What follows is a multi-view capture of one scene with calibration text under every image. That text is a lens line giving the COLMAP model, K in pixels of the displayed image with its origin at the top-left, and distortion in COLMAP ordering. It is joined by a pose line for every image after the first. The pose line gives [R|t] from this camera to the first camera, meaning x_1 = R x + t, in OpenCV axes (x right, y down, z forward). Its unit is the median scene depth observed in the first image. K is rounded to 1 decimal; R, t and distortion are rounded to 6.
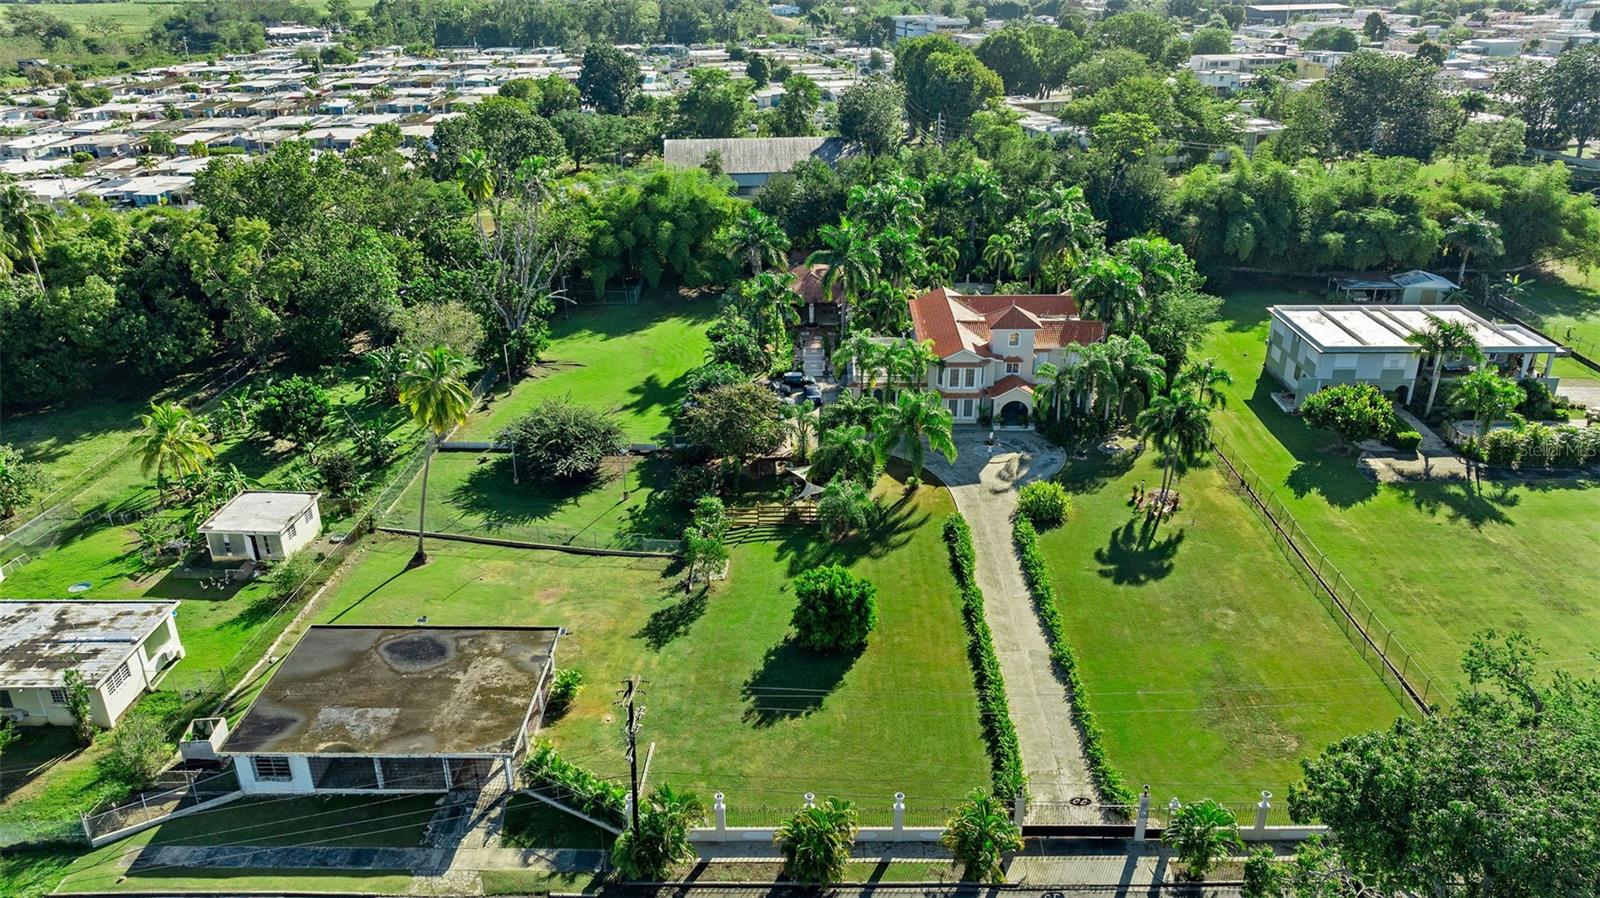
lens RADIAL K [[1125.4, 0, 800.0], [0, 1125.4, 449.0], [0, 0, 1]] dist [-0.018008, -0.002446]
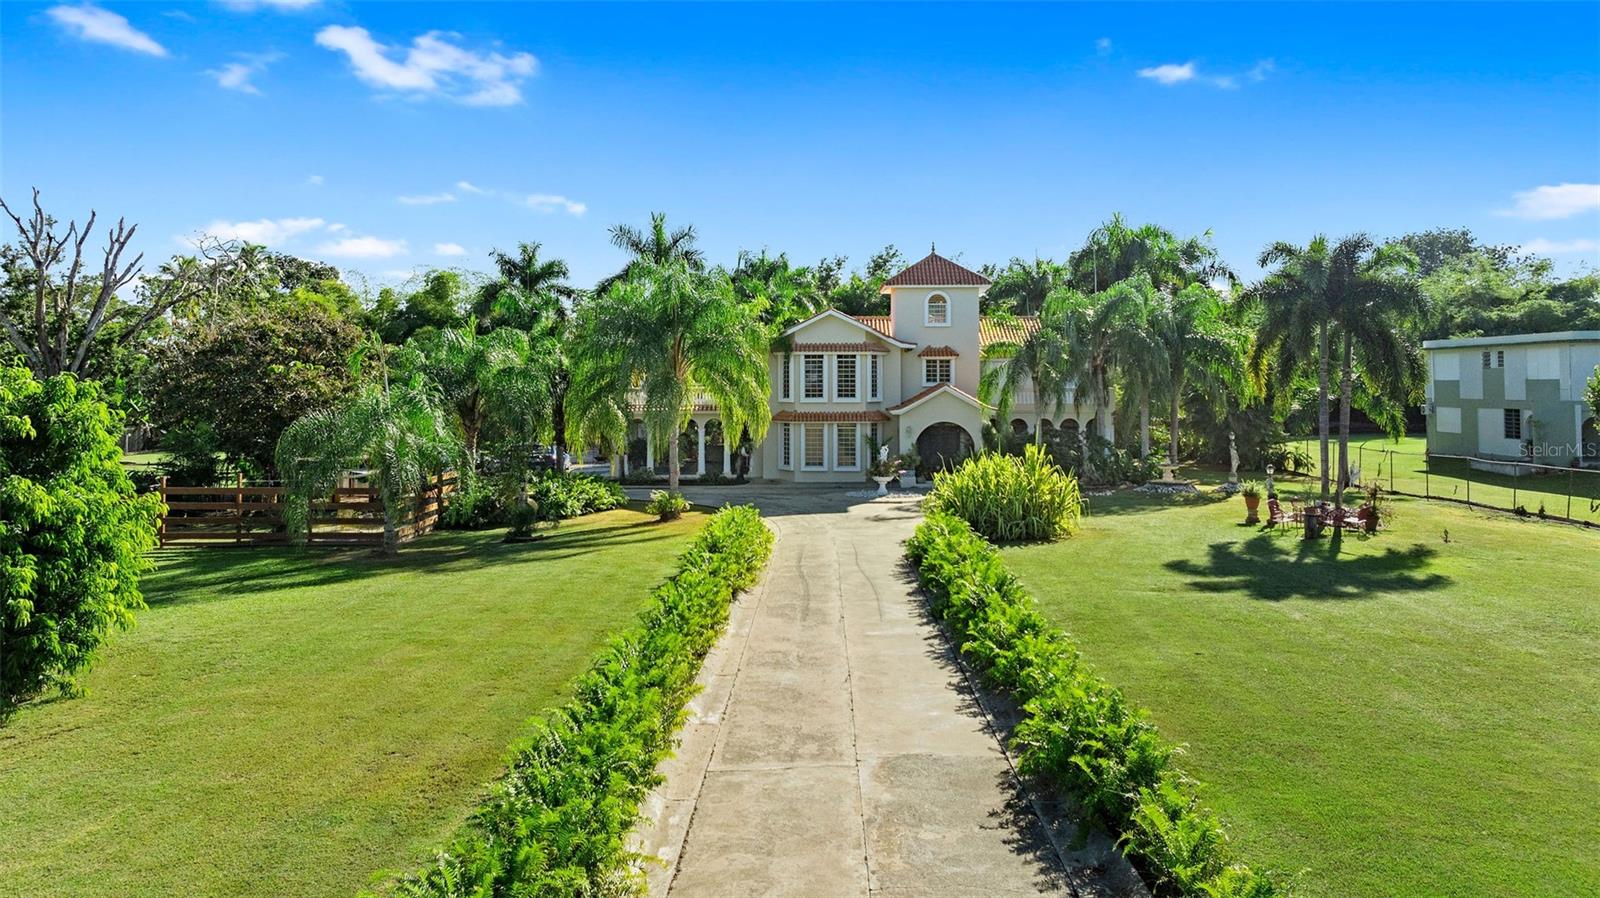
lens RADIAL K [[1156.1, 0, 795.8], [0, 1156.1, 345.1], [0, 0, 1]] dist [-0.020310, -0.001066]
pose [[0.999960, 0.008869, -0.001330, 0.139084], [-0.008548, 0.897795, -0.440331, 0.147540], [-0.002711, 0.440325, 0.897834, 0.595744]]
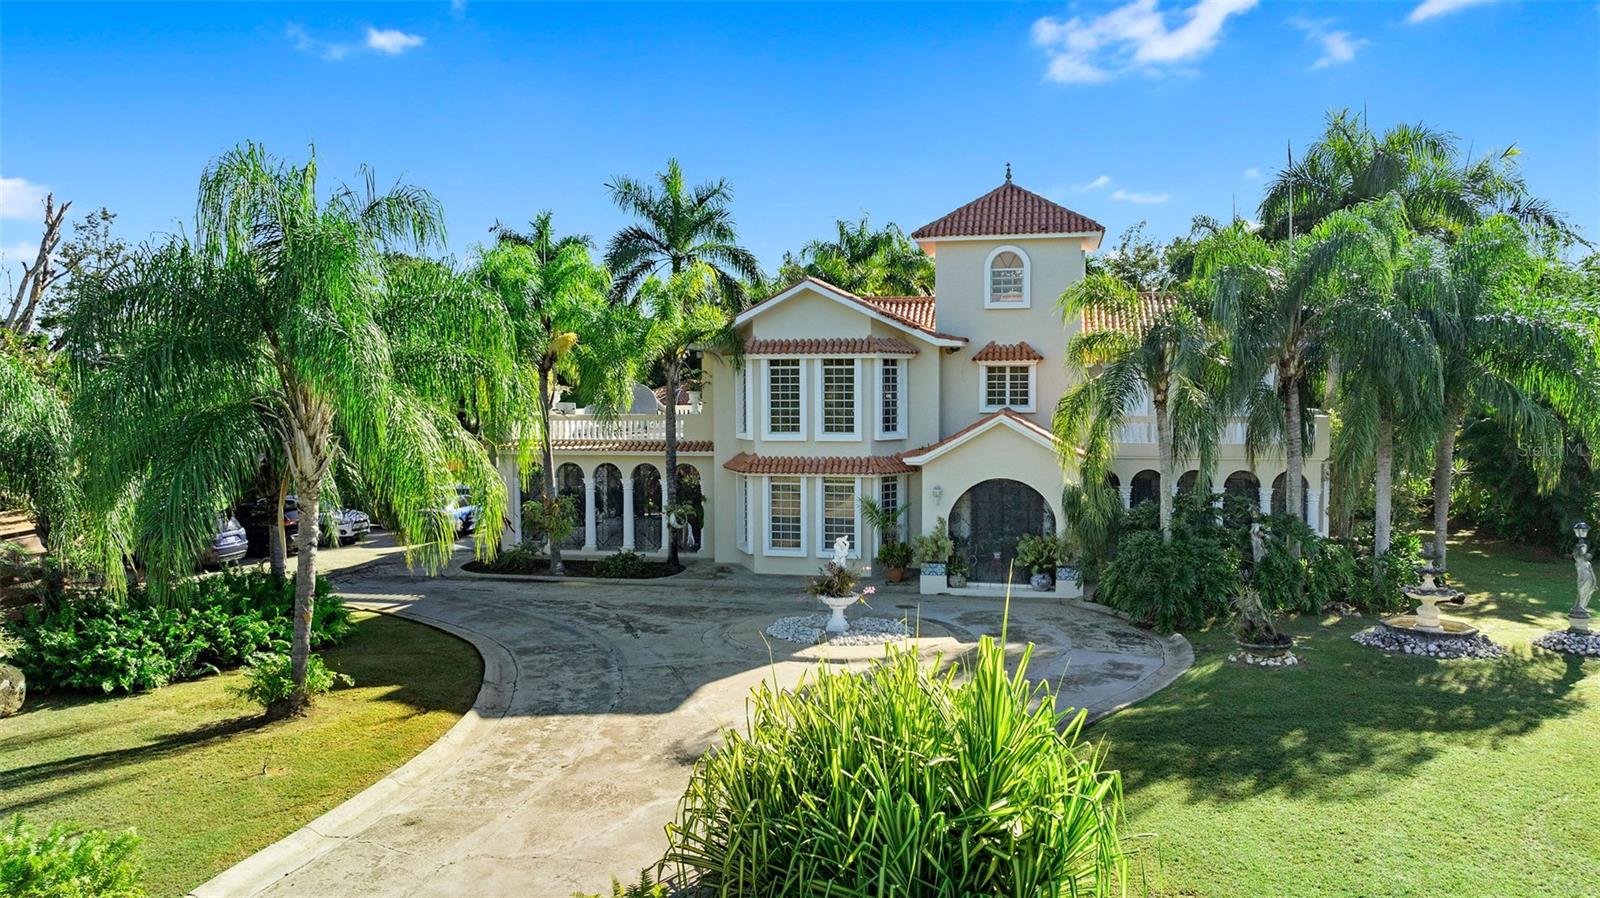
lens RADIAL K [[1125.4, 0, 800.0], [0, 1125.4, 449.0], [0, 0, 1]] dist [-0.018008, -0.002446]
pose [[0.980846, 0.016505, -0.194083, 0.208979], [-0.084190, 0.934447, -0.346008, 0.047771], [0.175650, 0.355721, 0.917938, 0.799203]]
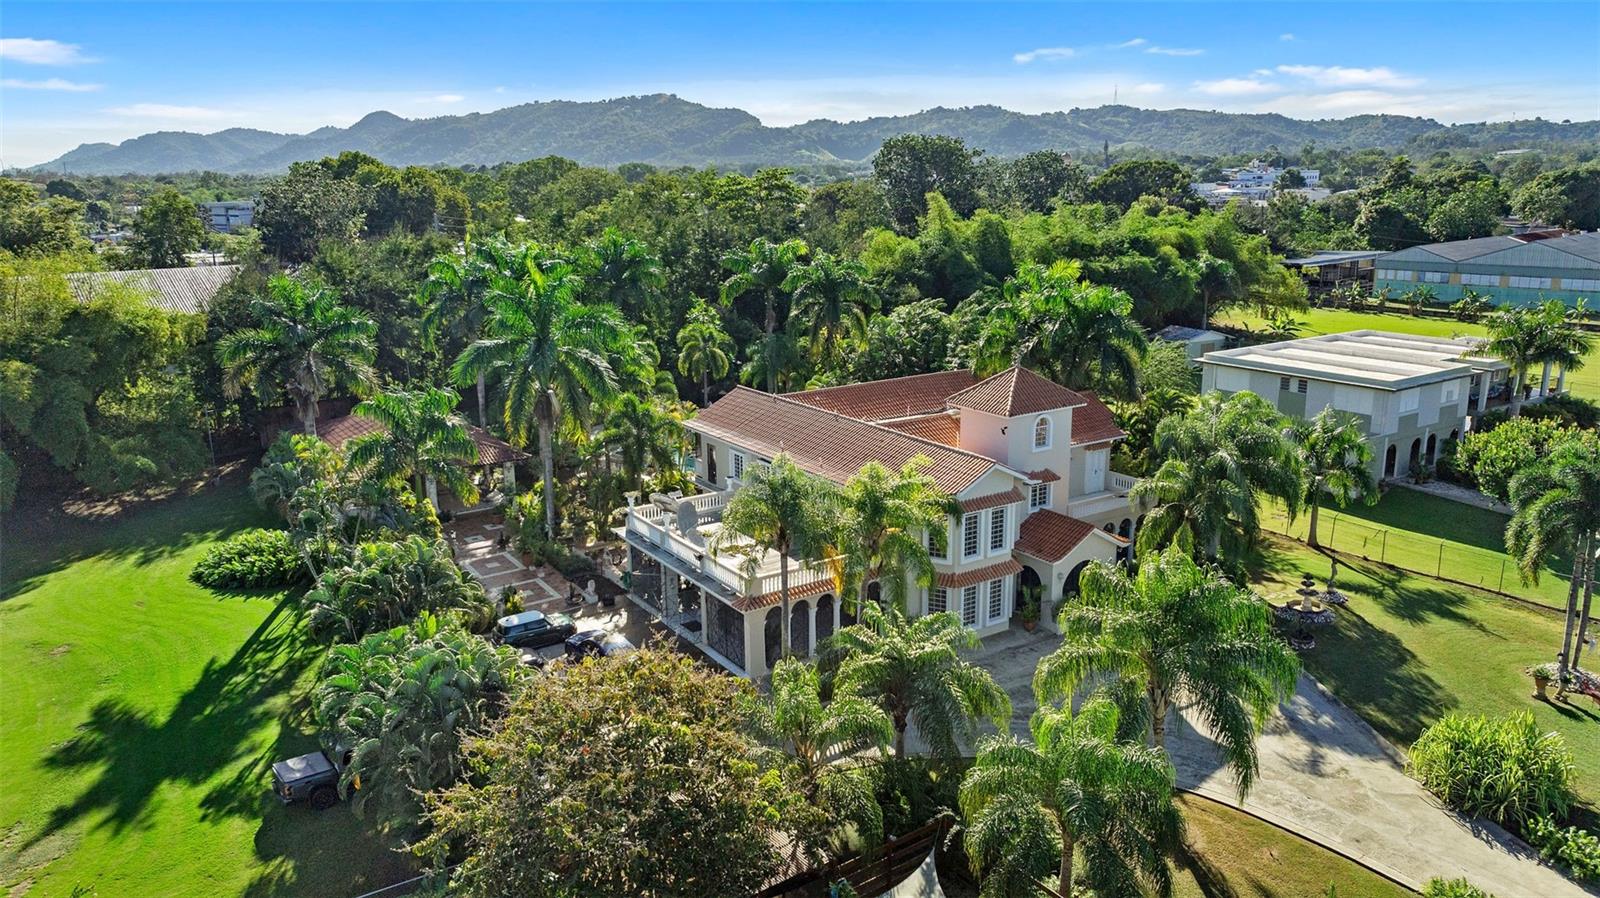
lens RADIAL K [[1156.1, 0, 795.8], [0, 1156.1, 345.1], [0, 0, 1]] dist [-0.020310, -0.001066]
pose [[0.828323, -0.084947, 0.553773, -0.173296], [0.235931, 0.949409, -0.207264, -0.060556], [-0.508151, 0.302334, 0.806460, 0.693924]]
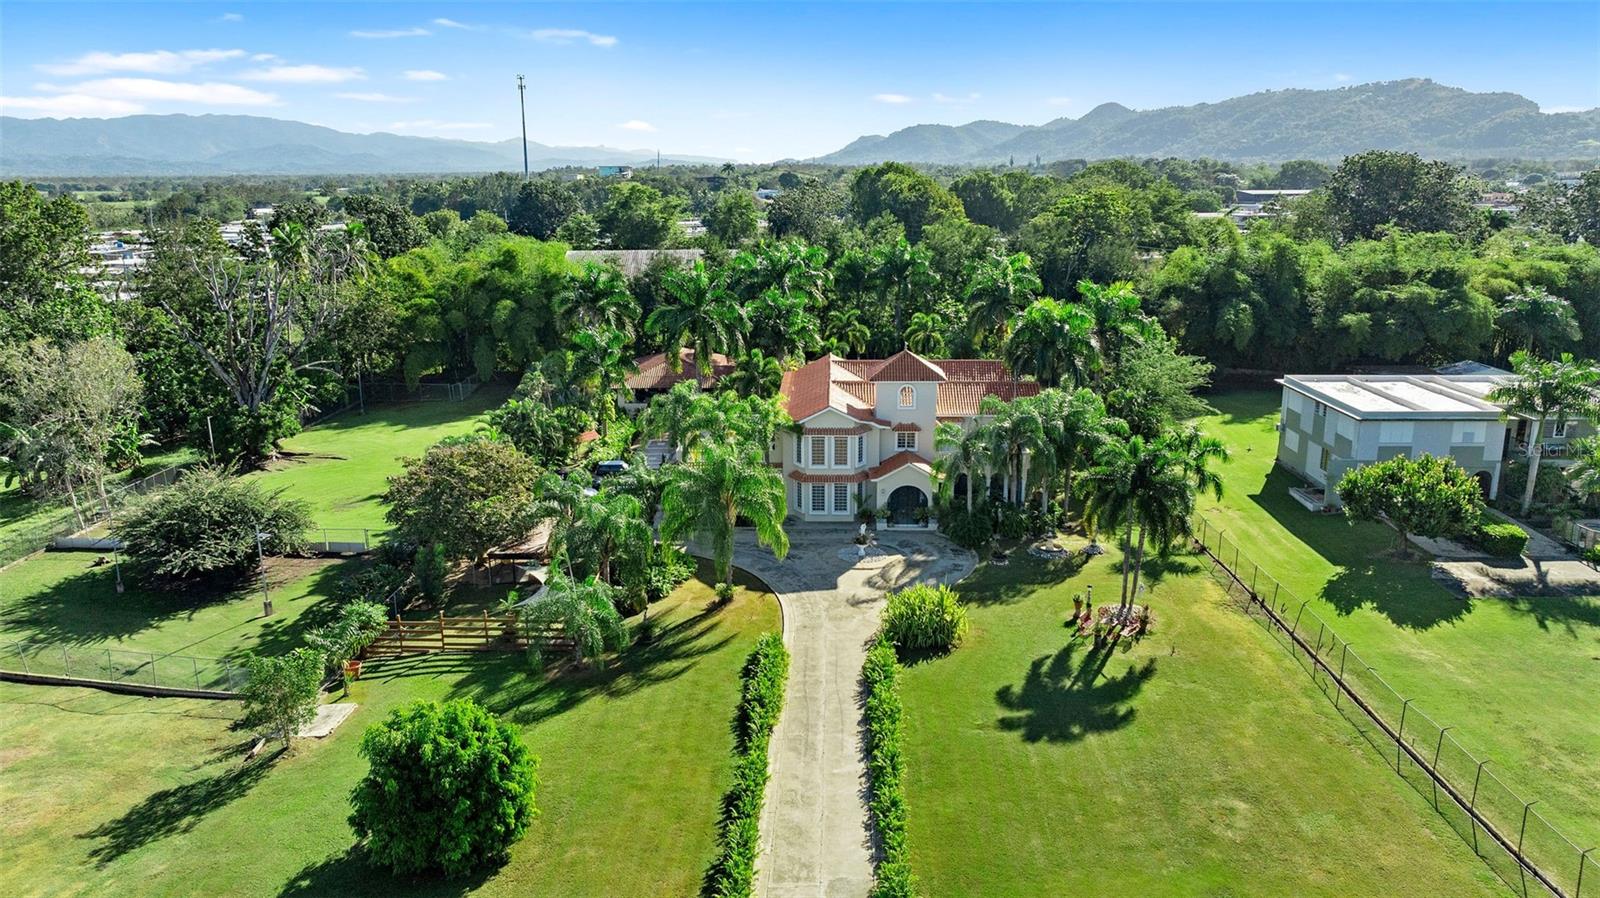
lens RADIAL K [[1125.4, 0, 800.0], [0, 1125.4, 449.0], [0, 0, 1]] dist [-0.018008, -0.002446]
pose [[0.999918, 0.007991, -0.010026, 0.142228], [-0.009654, 0.983865, -0.178653, 0.060251], [0.008437, 0.178735, 0.983861, 0.355299]]
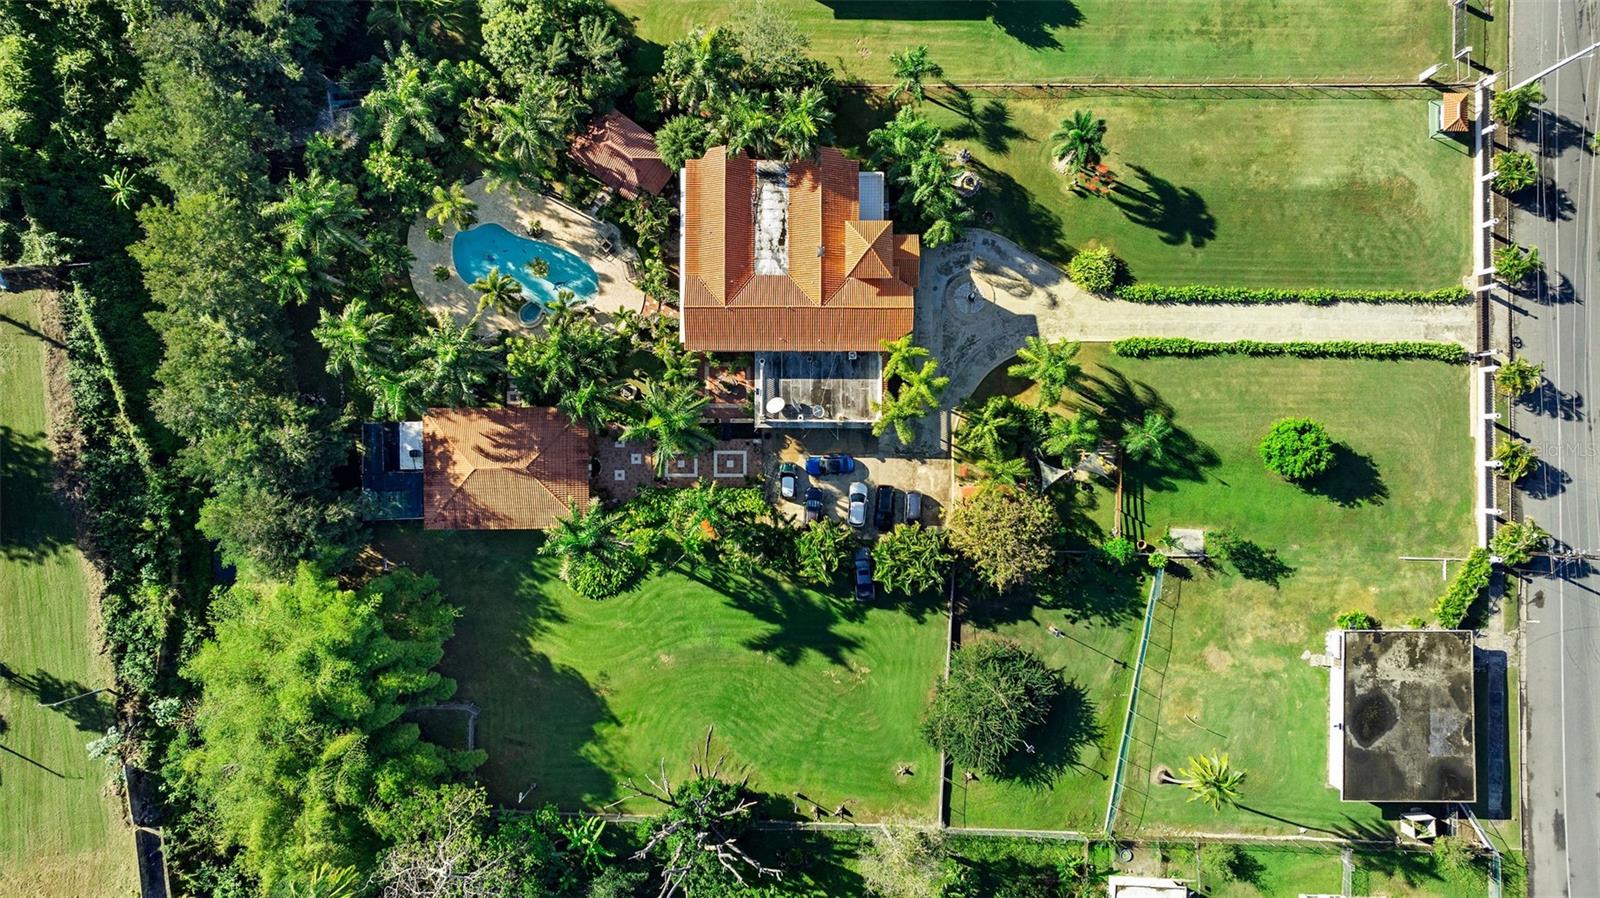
lens RADIAL K [[1125.4, 0, 800.0], [0, 1125.4, 449.0], [0, 0, 1]] dist [-0.018008, -0.002446]
pose [[-0.014309, -0.999584, 0.025060, 0.001415], [0.415470, 0.016853, 0.909451, -1.060000], [-0.909494, 0.023425, 0.415056, 0.728216]]
